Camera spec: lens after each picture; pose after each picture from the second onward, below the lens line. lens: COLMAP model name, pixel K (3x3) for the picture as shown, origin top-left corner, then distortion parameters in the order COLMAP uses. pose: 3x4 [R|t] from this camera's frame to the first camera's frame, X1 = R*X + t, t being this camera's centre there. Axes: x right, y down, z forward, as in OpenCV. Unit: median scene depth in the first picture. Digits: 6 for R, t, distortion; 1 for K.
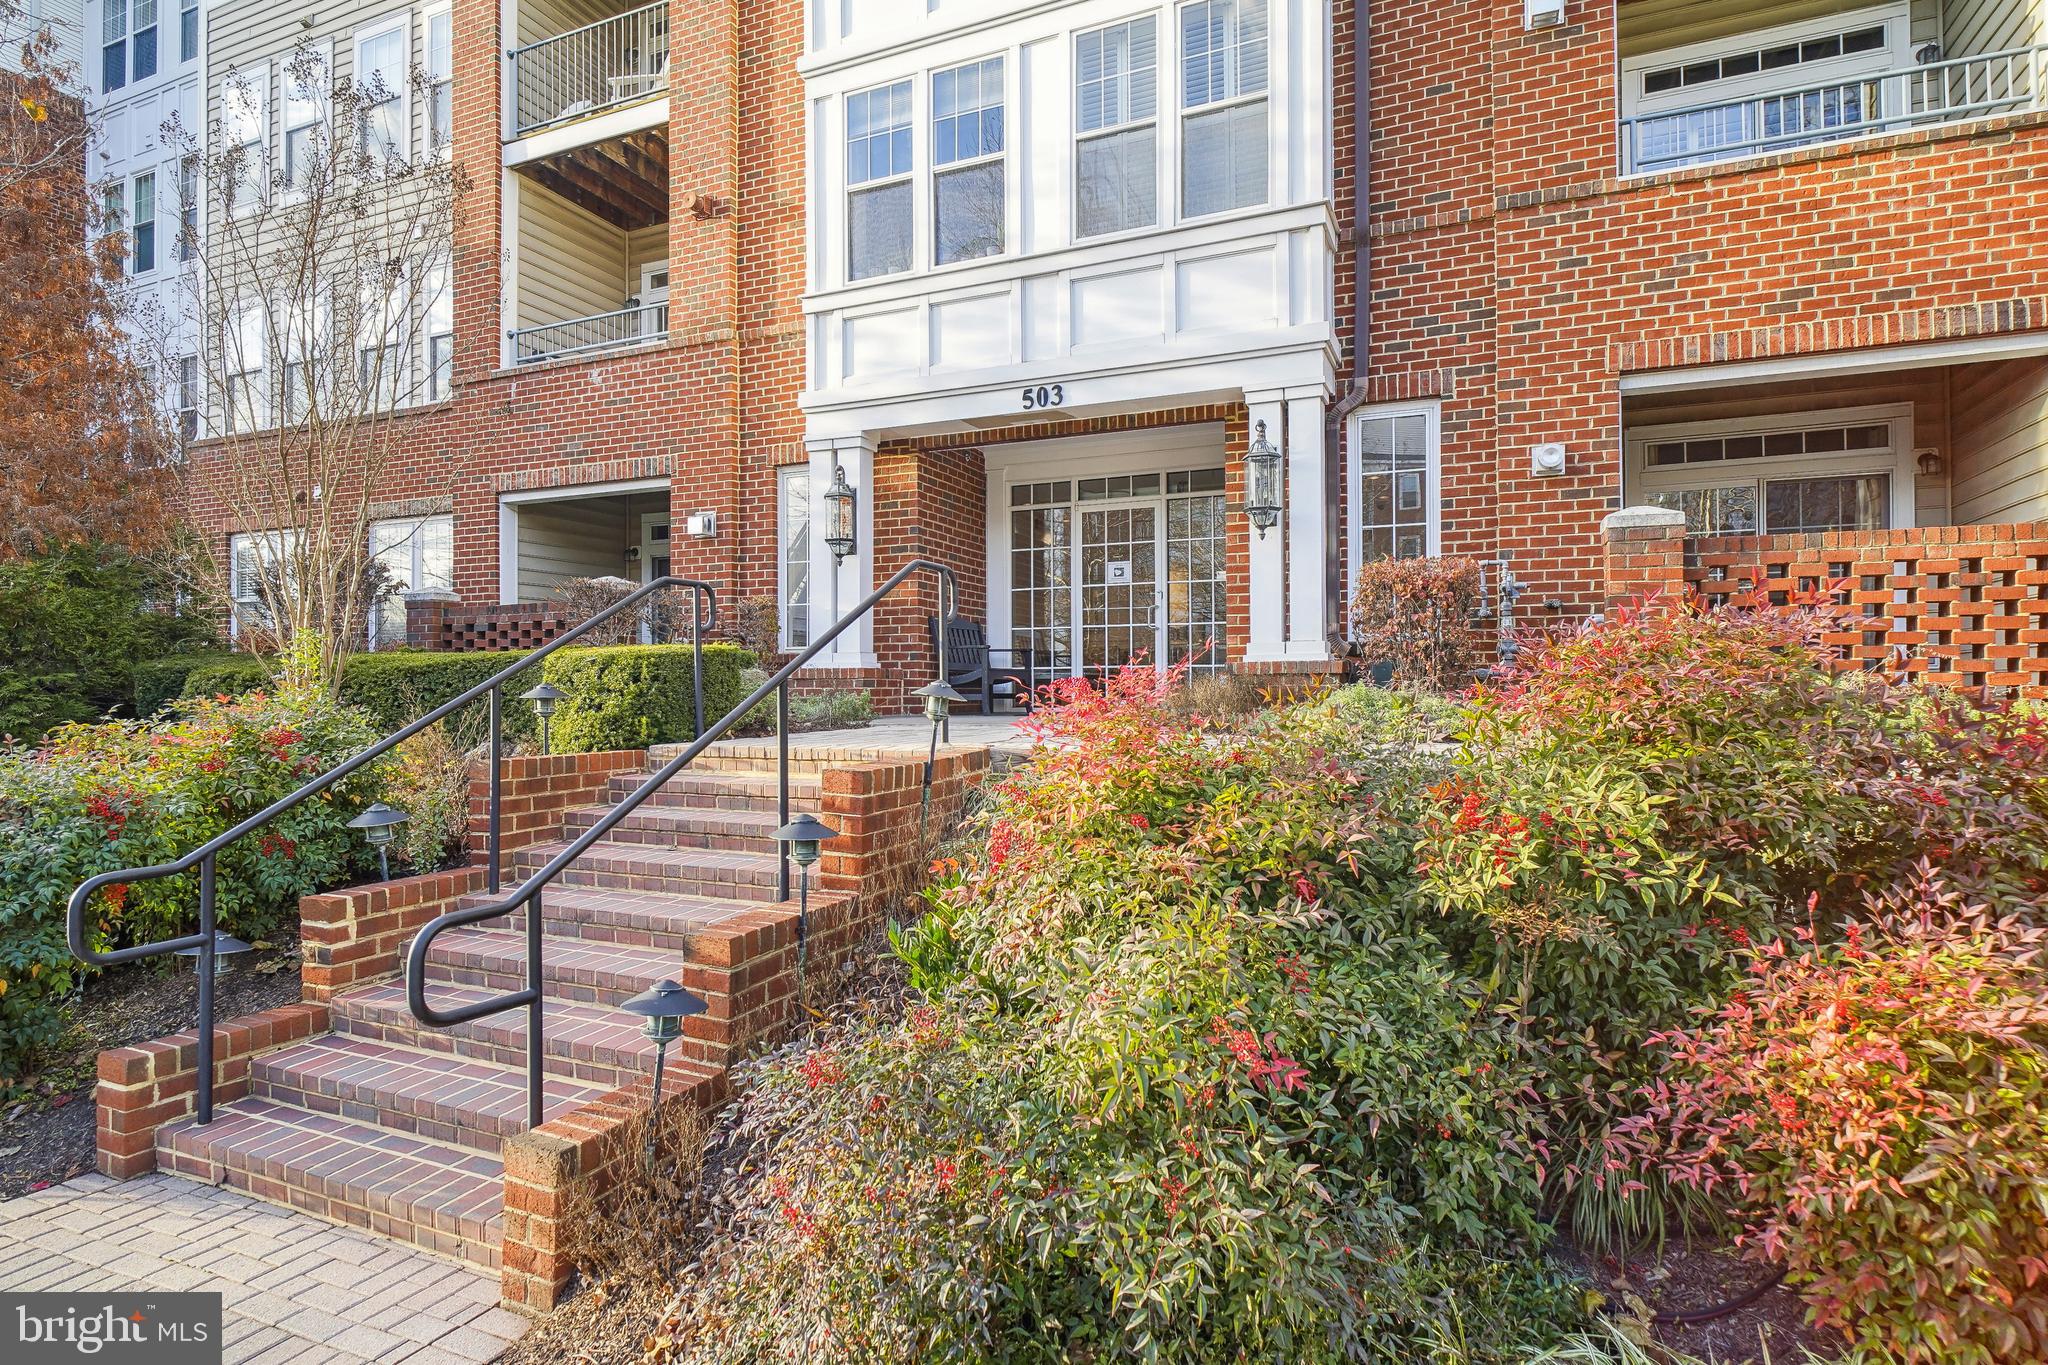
lens RADIAL K [[1044.5, 0, 1024.0], [0, 1044.5, 682.5], [0, 0, 1]] dist [-0.001610, -0.000479]
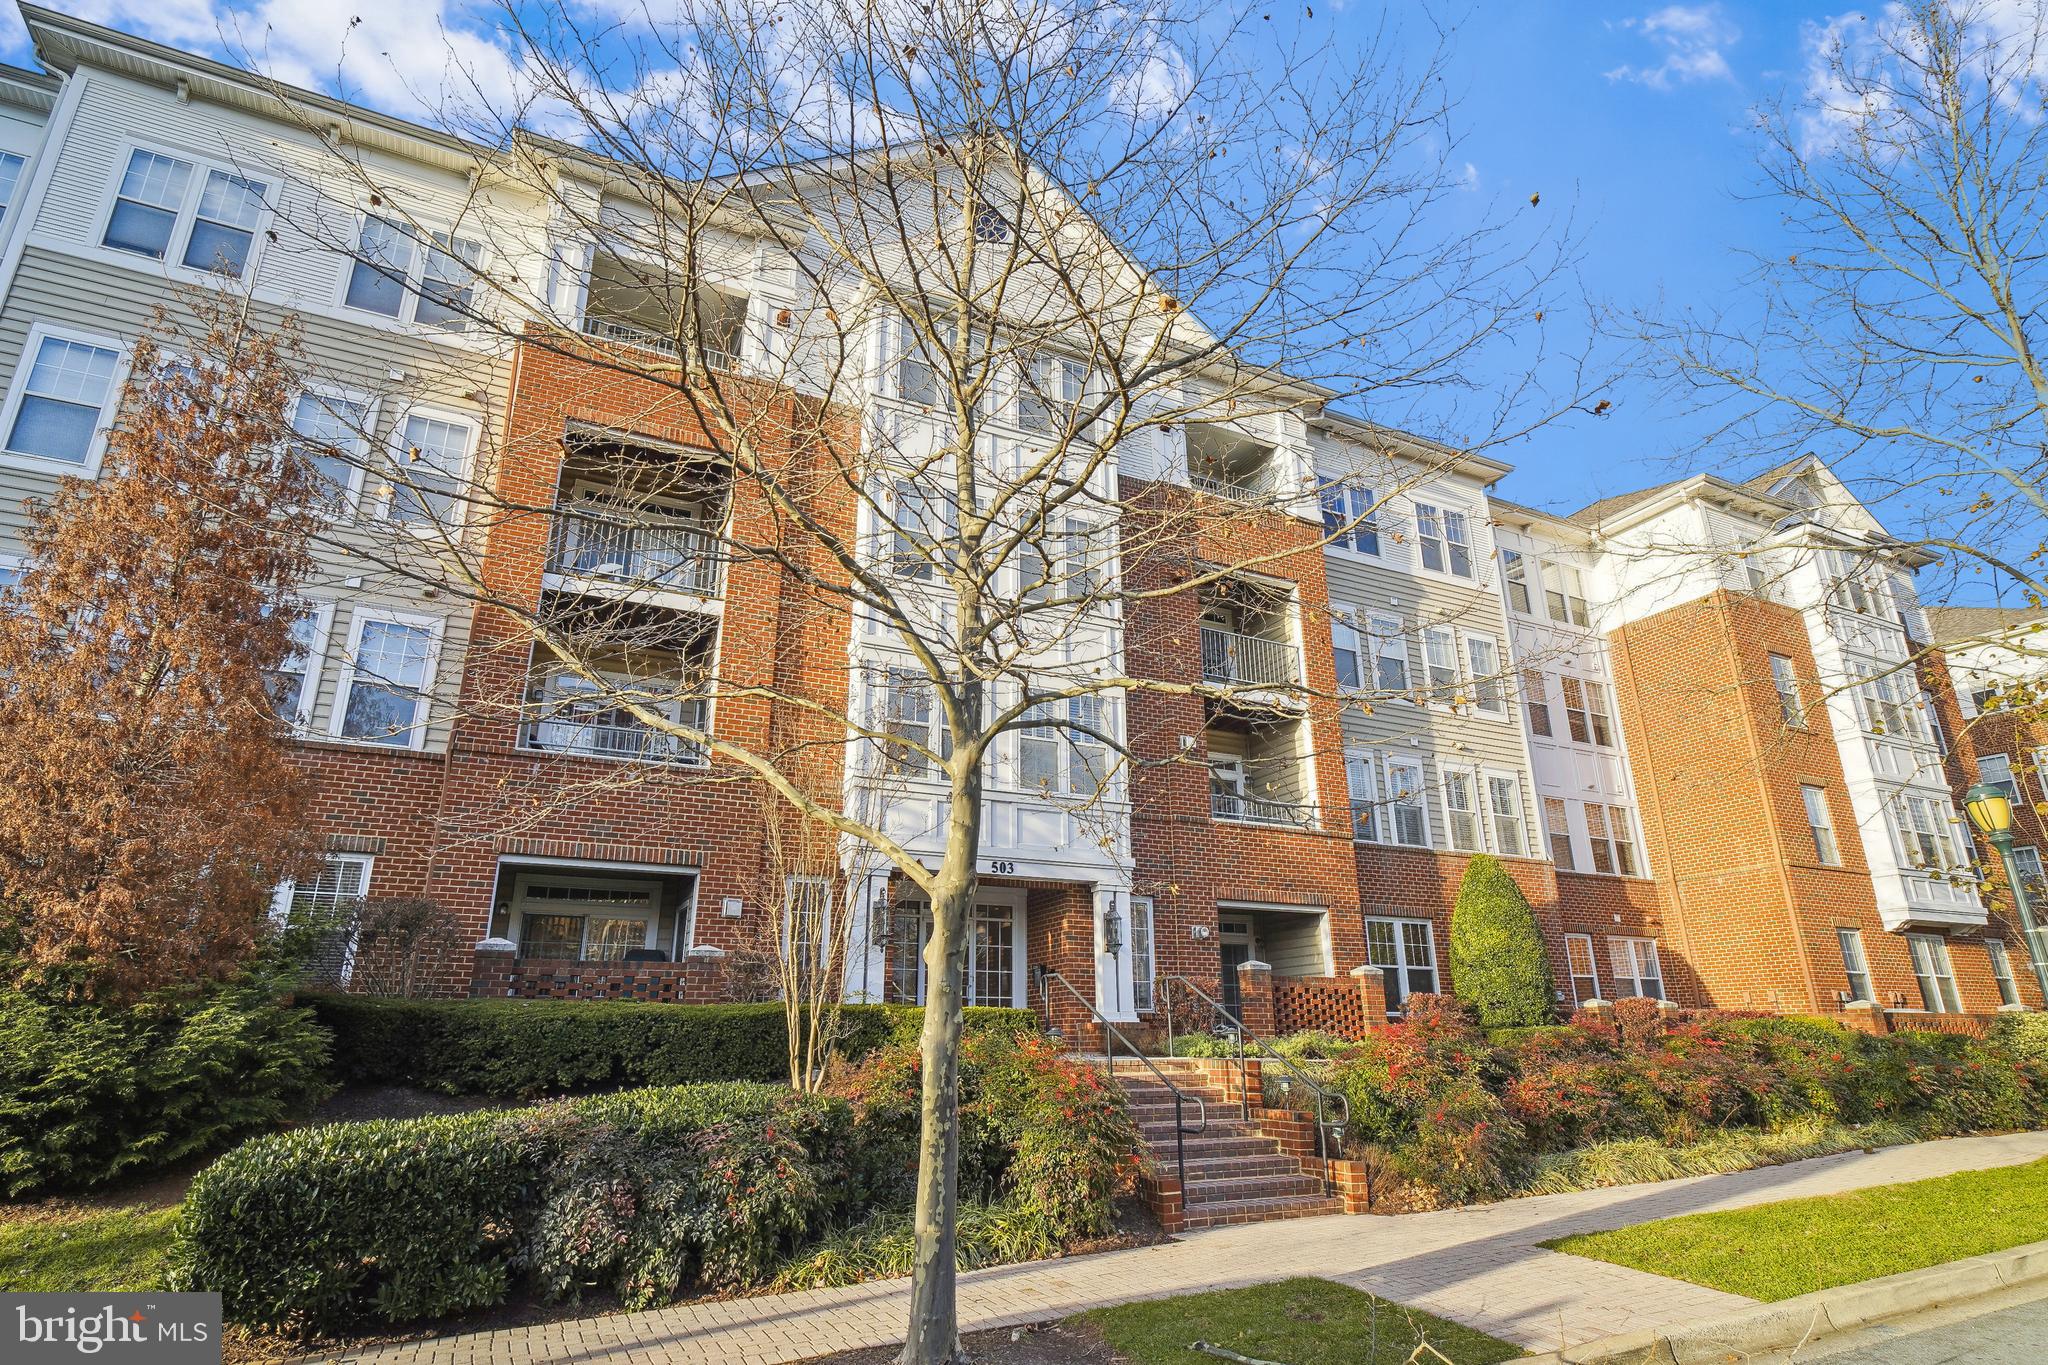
lens RADIAL K [[1083.2, 0, 1024.0], [0, 1083.2, 682.5], [0, 0, 1]] dist [-0.001163, -0.001003]
pose [[0.649139, 0.244465, 0.720316, -1.445225], [-0.000708, 0.947143, -0.320810, 0.026990], [-0.760670, 0.207740, 0.615001, -0.263834]]
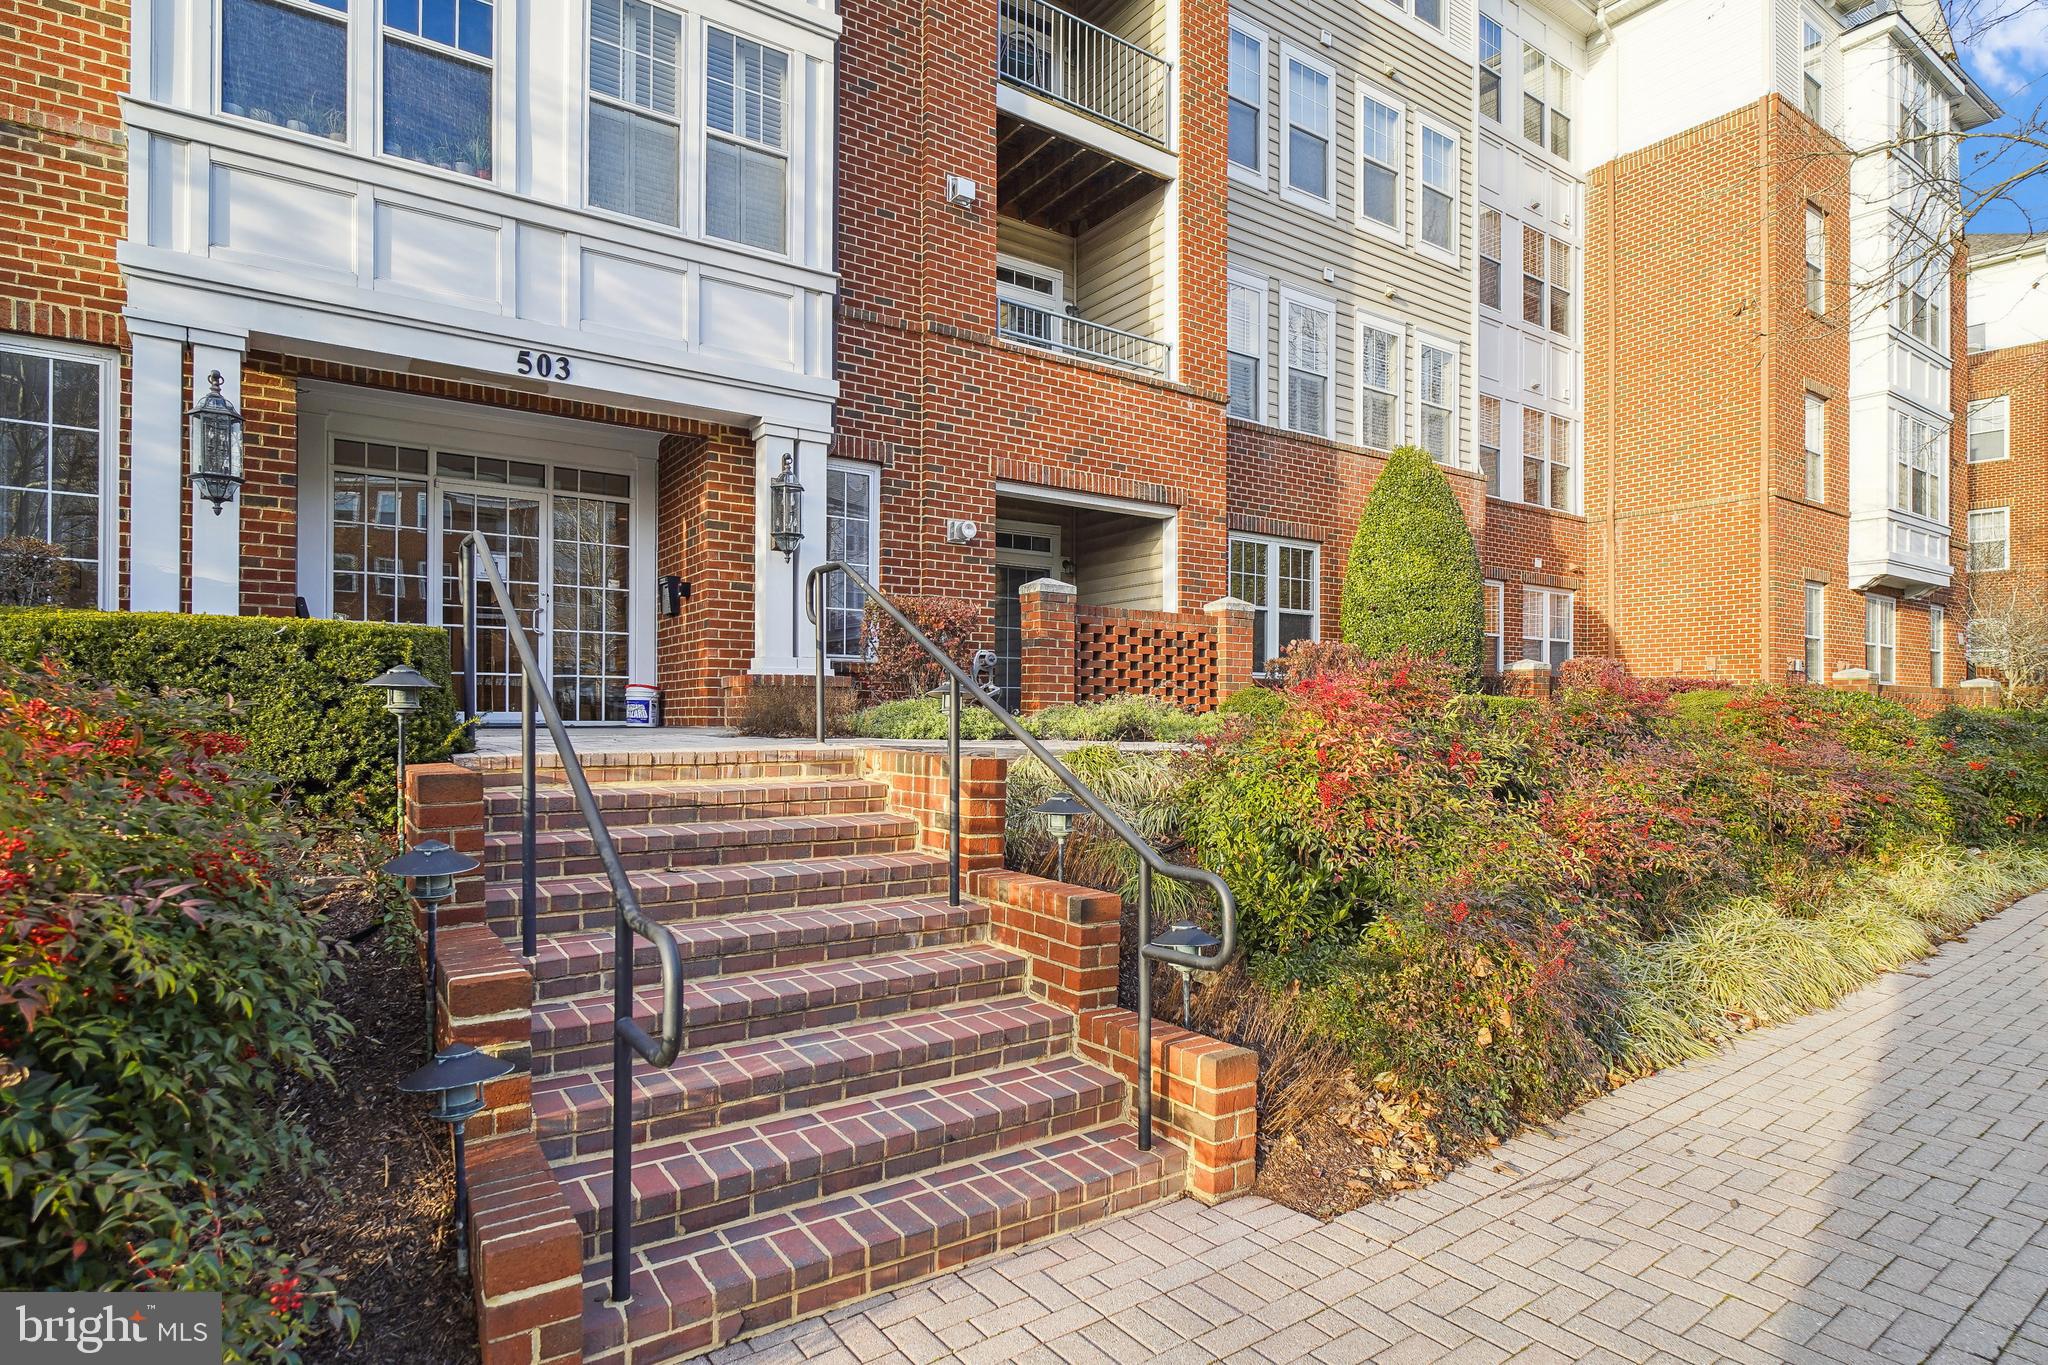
lens RADIAL K [[1075.3, 0, 1015.1], [0, 1075.3, 708.2], [0, 0, 1]] dist [-0.001351, -0.000879]
pose [[0.537233, 0.012232, 0.843345, -0.549190], [-0.011935, 0.999905, -0.006900, 0.018023], [-0.843349, -0.006358, 0.537328, 0.181552]]
